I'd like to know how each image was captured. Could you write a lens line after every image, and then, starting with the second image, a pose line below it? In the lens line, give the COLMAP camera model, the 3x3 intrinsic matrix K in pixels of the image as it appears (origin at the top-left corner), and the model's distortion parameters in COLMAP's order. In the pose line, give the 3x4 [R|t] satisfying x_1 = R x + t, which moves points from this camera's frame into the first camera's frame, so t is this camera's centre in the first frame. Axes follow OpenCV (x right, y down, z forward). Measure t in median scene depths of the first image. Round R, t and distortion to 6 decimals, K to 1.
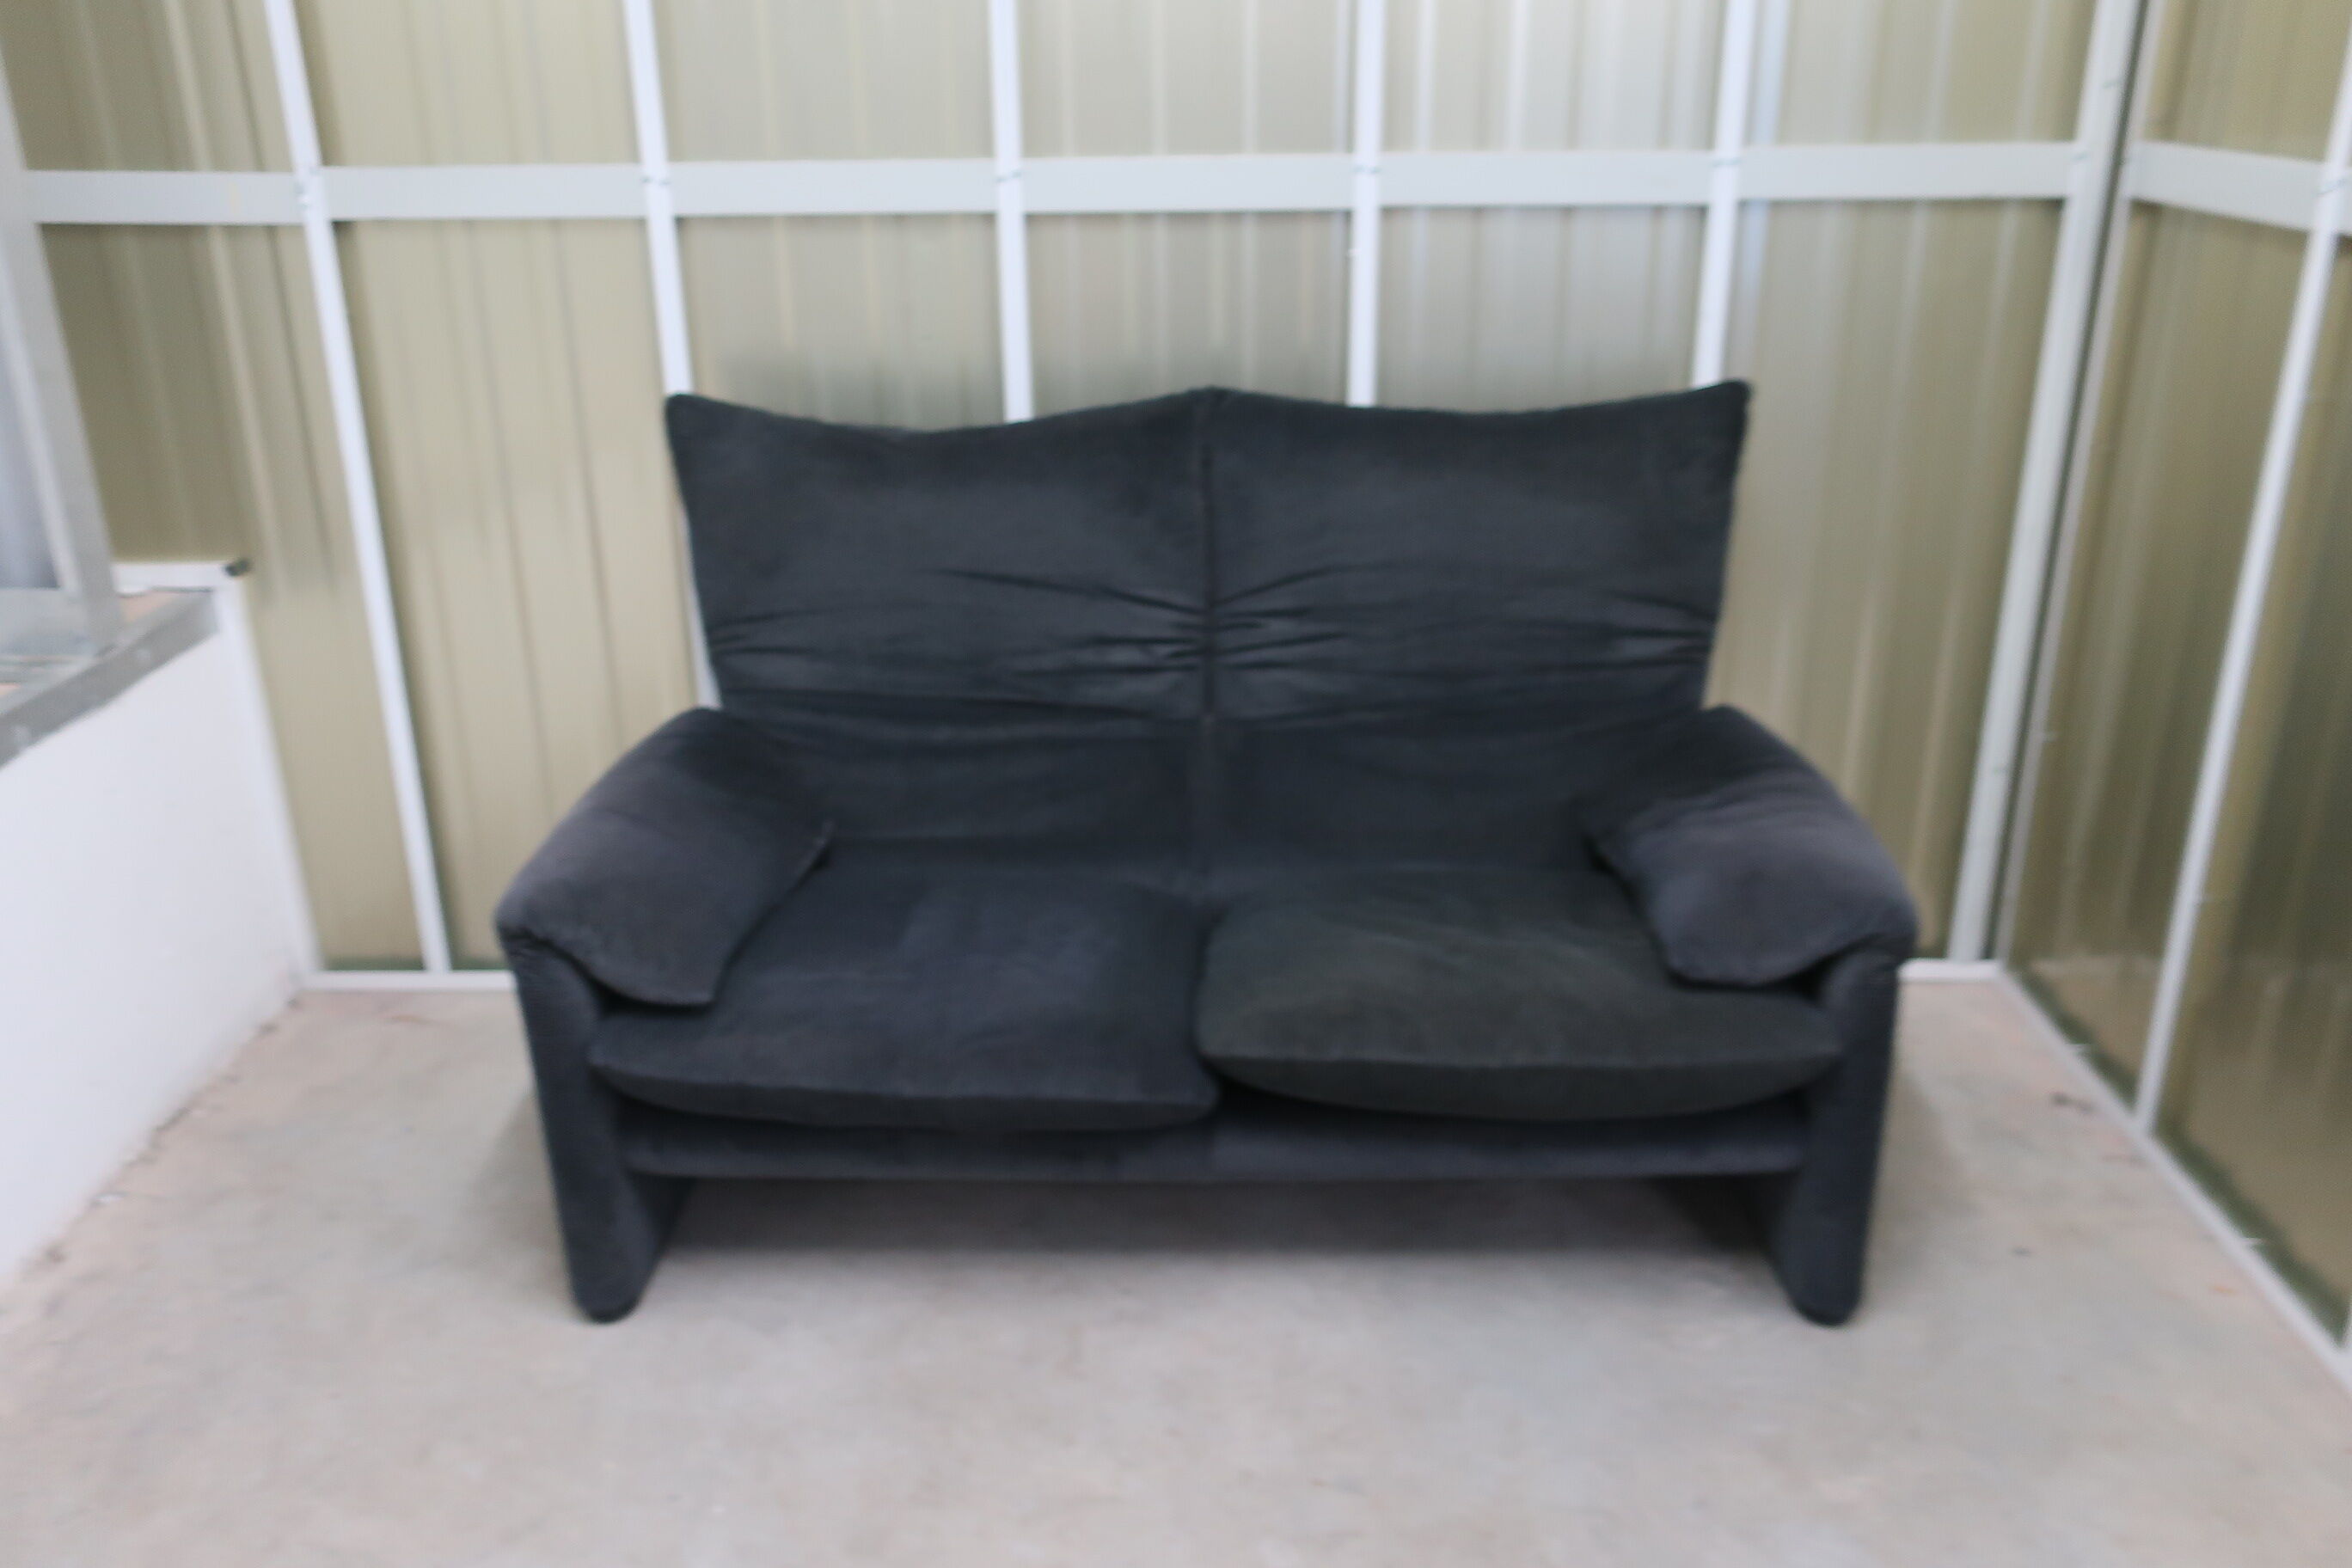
lens RADIAL K [[1852.7, 0, 1166.7], [0, 1852.7, 780.9], [0, 0, 1]] dist [0.009299, 0.008978]
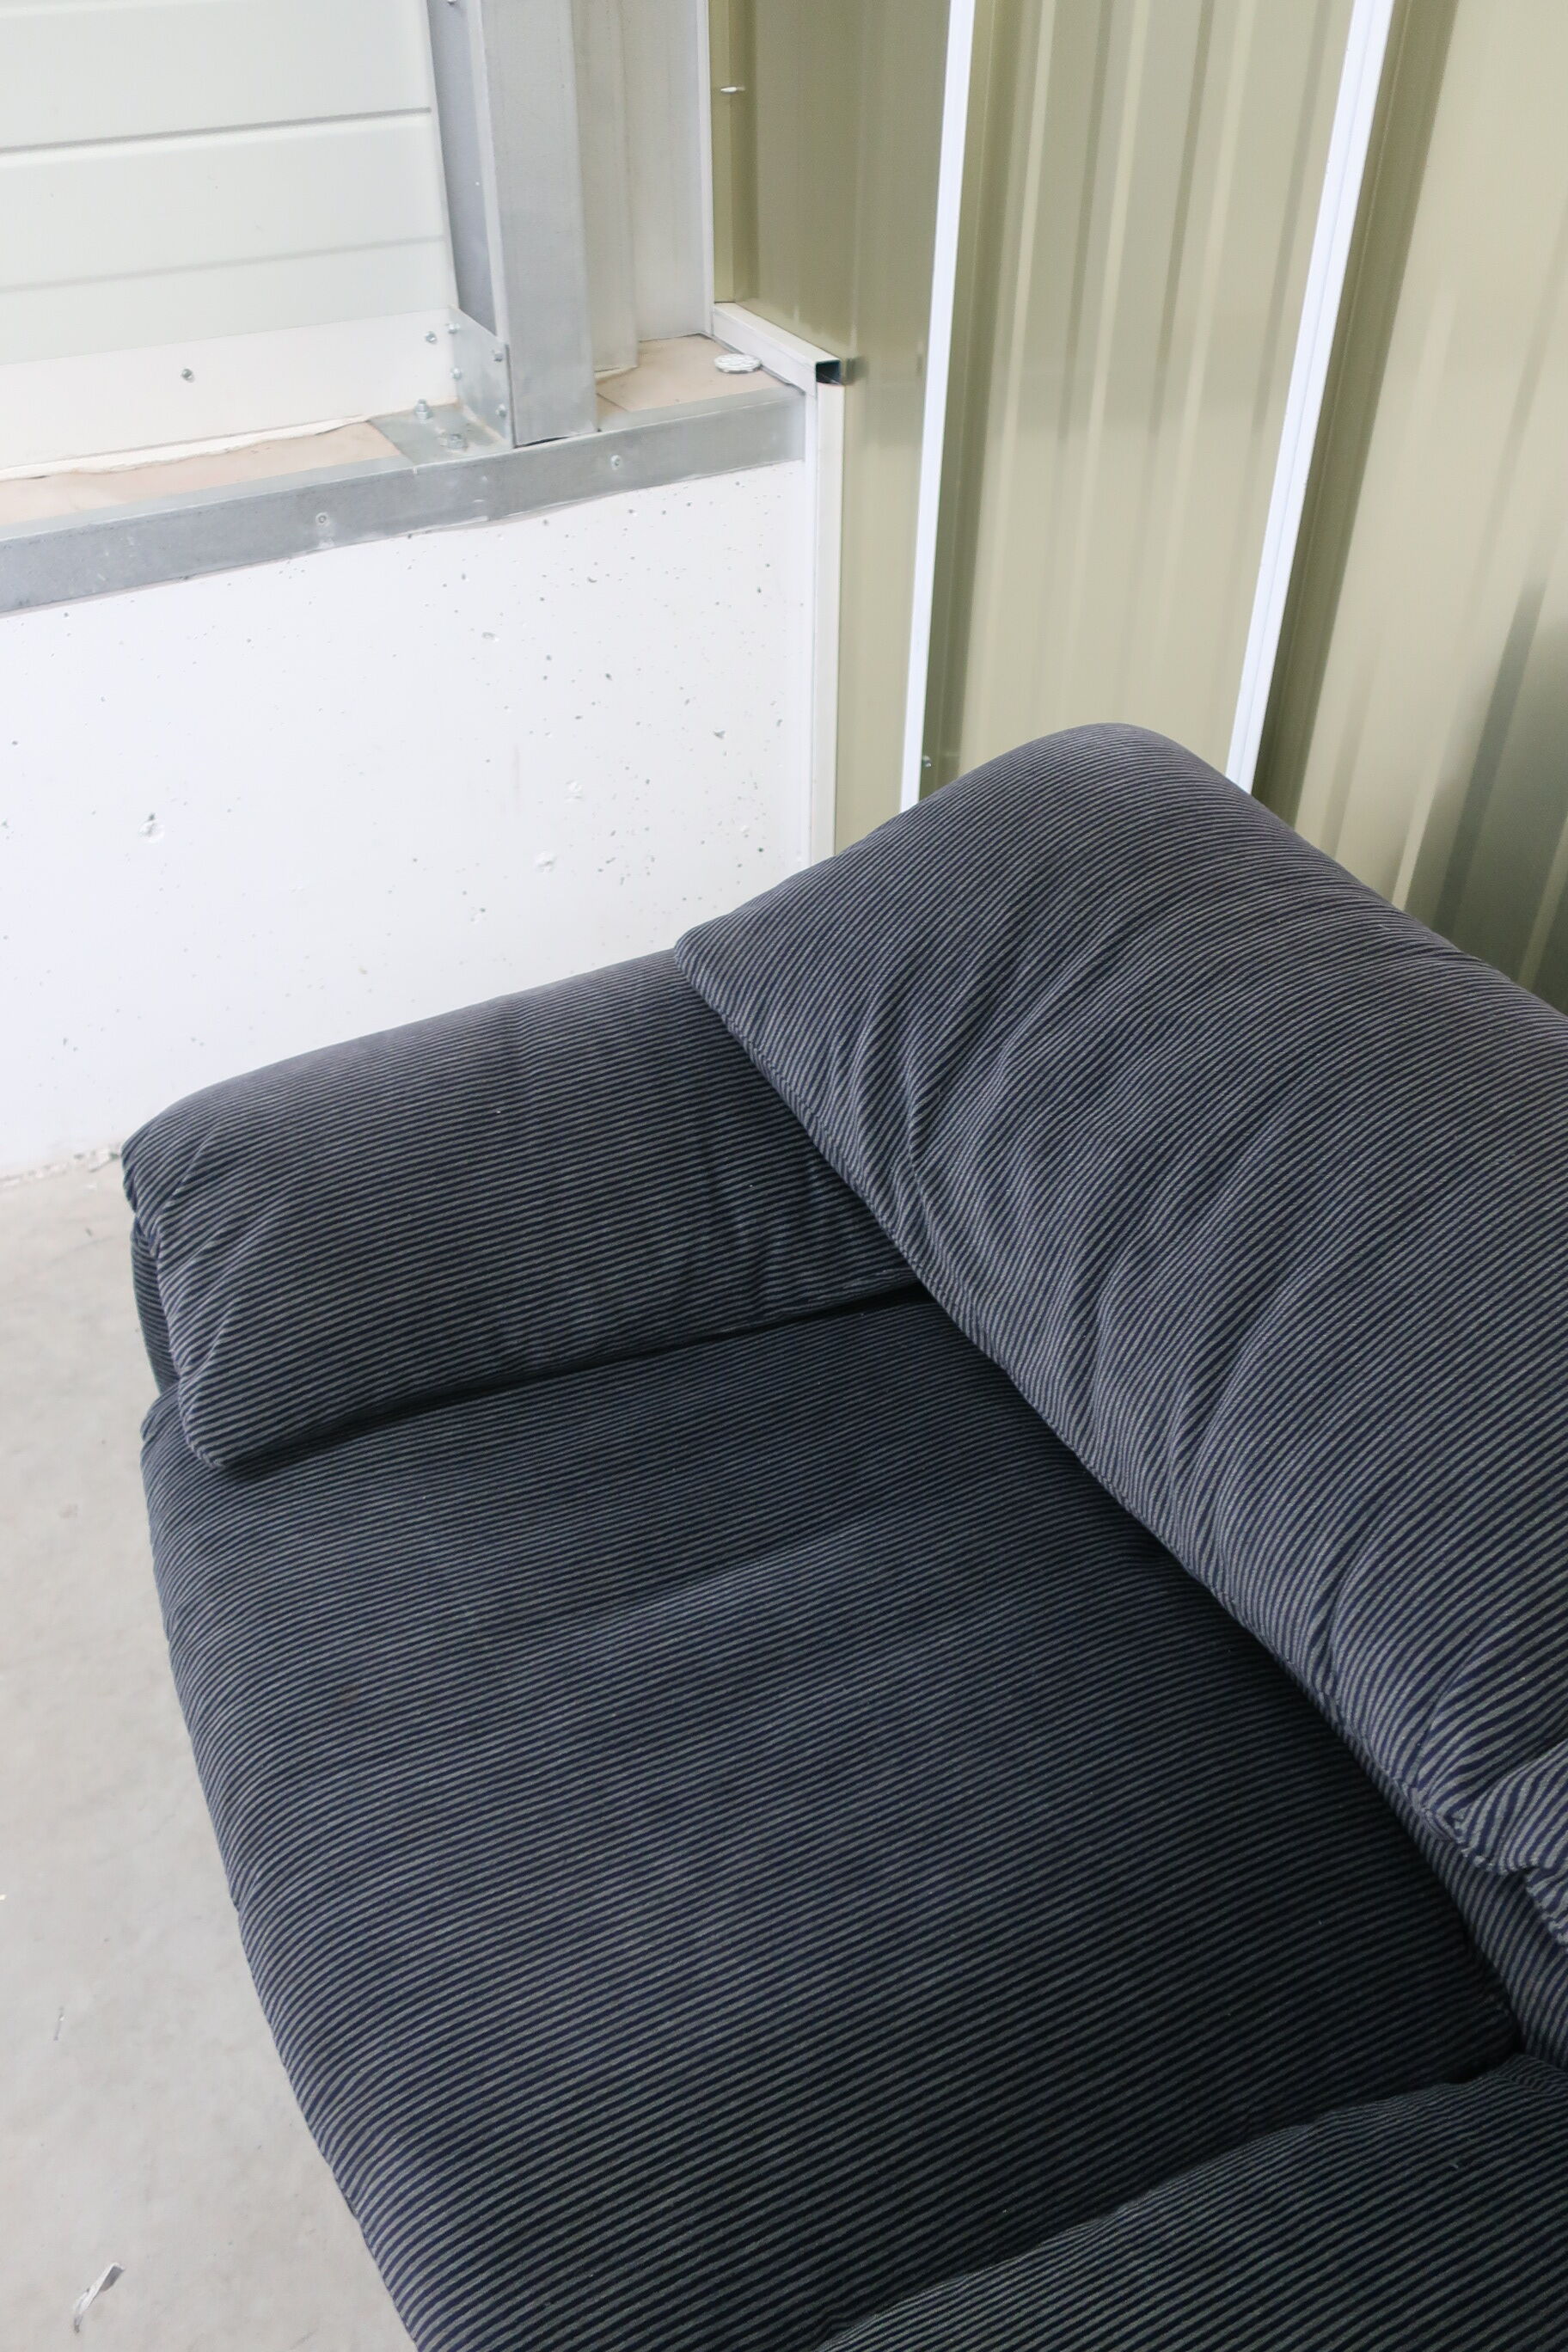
lens RADIAL K [[1852.7, 0, 780.5], [0, 1852.7, 1165.8], [0, 0, 1]] dist [0.009299, 0.008978]
pose [[0.477566, 0.557172, -0.679331, 0.120638], [-0.320529, 0.830397, 0.455743, -0.206830], [0.818041, 0.000098, 0.575159, 0.709608]]
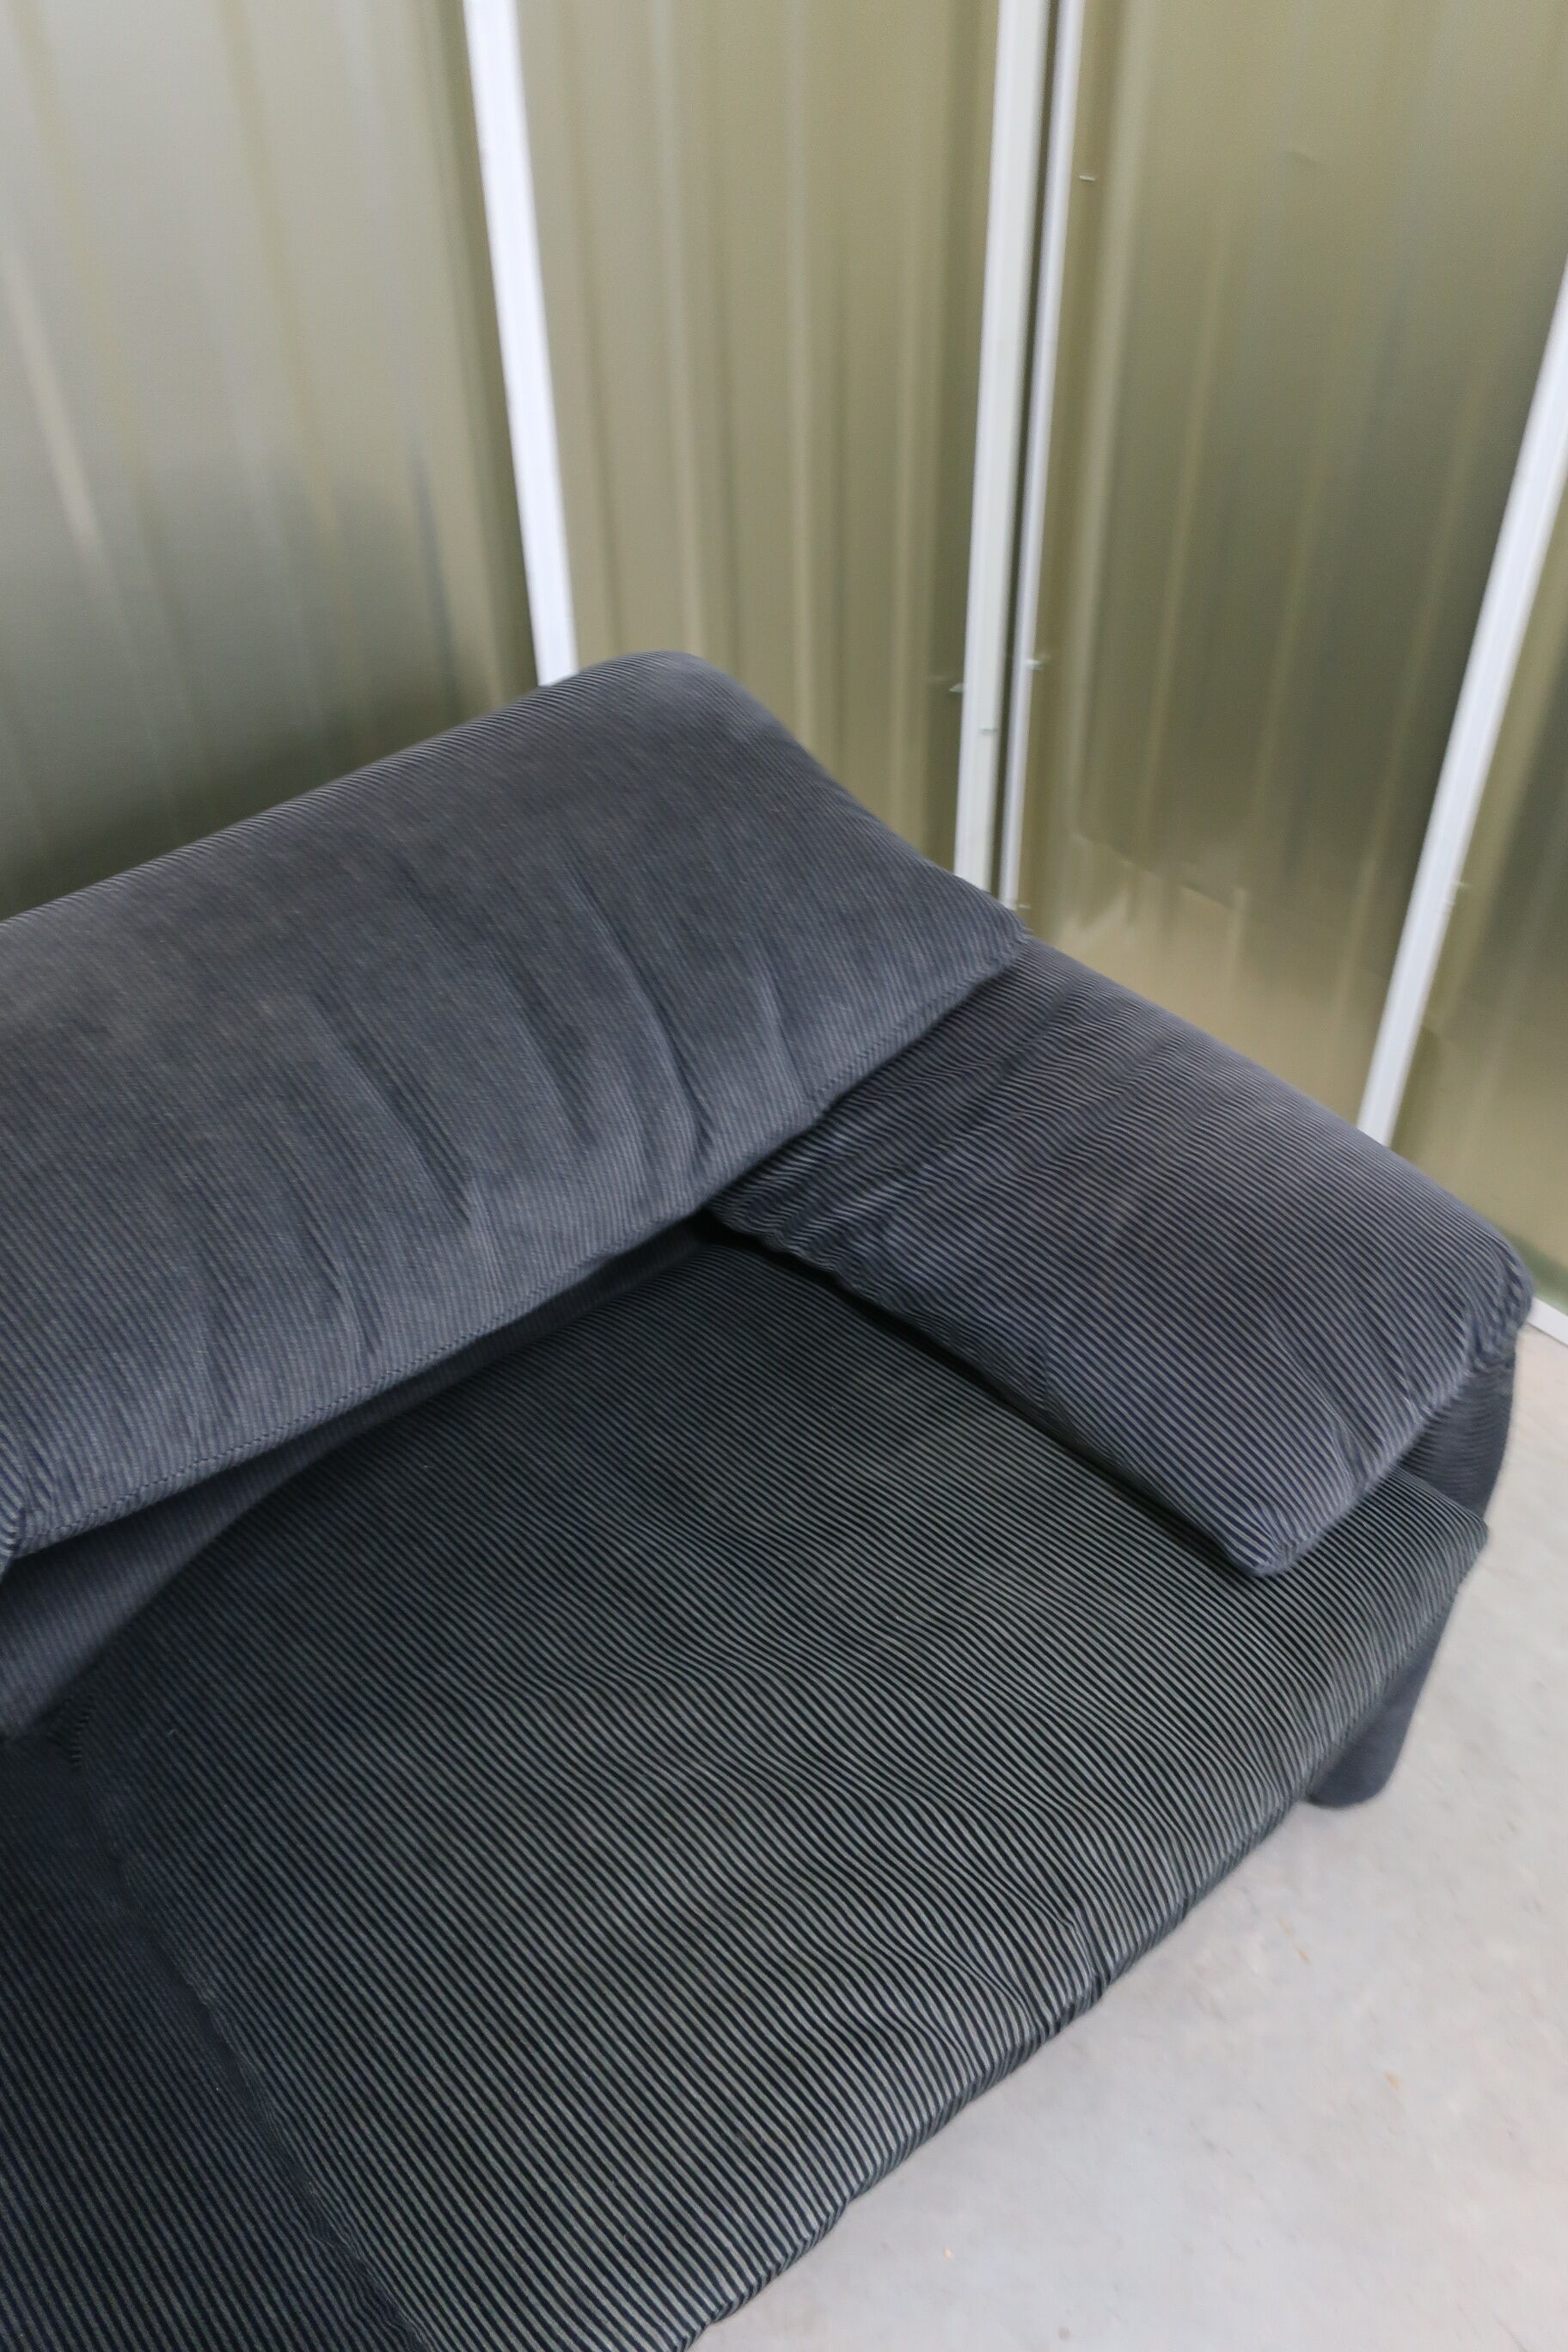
lens RADIAL K [[1852.7, 0, 766.3], [0, 1852.7, 1189.4], [0, 0, 1]] dist [0.009299, 0.008978]
pose [[0.737649, -0.454654, 0.499163, -0.008042], [0.257595, 0.872886, 0.414385, -0.183791], [-0.624114, -0.177089, 0.761000, 0.624147]]
